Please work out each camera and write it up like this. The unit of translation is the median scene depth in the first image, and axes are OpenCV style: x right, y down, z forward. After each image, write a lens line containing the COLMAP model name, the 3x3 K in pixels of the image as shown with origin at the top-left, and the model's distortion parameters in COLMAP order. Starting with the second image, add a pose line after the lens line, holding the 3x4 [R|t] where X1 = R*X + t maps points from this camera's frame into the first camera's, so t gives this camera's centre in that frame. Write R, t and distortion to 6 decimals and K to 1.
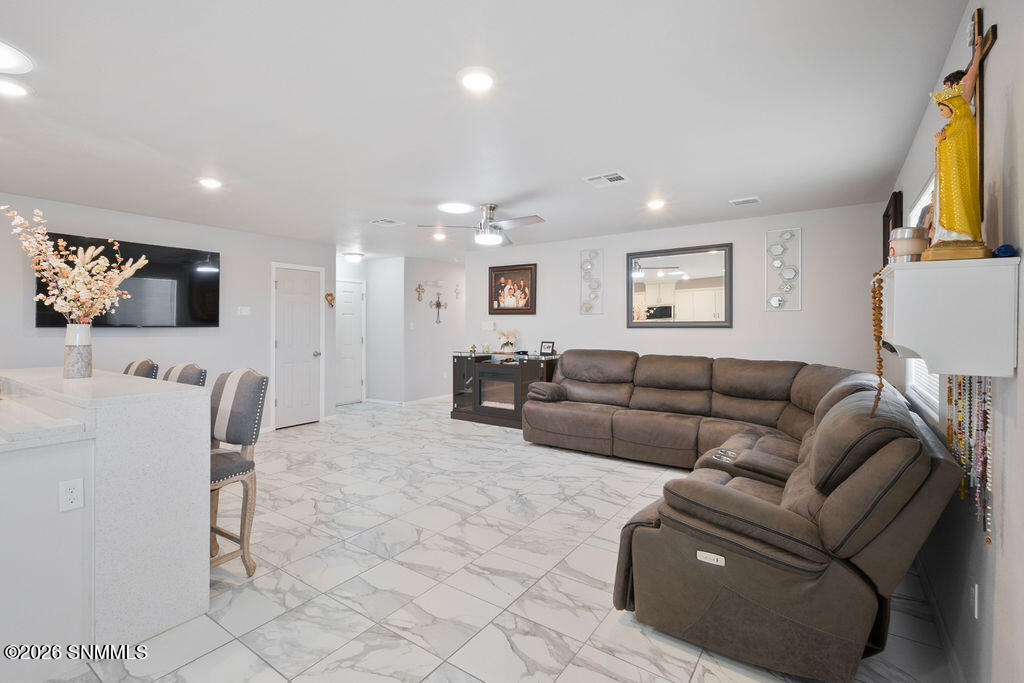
lens RADIAL K [[466.4, 0, 509.0], [0, 466.4, 323.3], [0, 0, 1]] dist [0.000479, -0.001229]
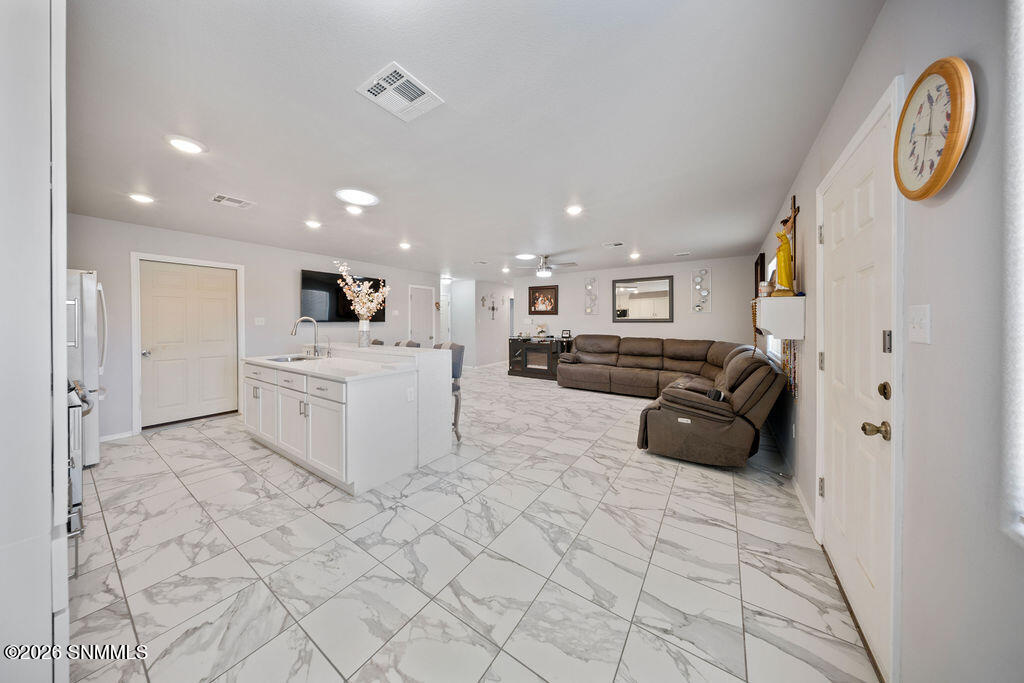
lens RADIAL K [[311.8, 0, 515.0], [0, 311.8, 318.3], [0, 0, 1]] dist [-0.000139, -0.000033]
pose [[0.999746, 0.000550, 0.022510, -0.172072], [-0.000450, 0.999990, -0.004428, -0.000487], [-0.022512, 0.004417, 0.999737, -0.208285]]
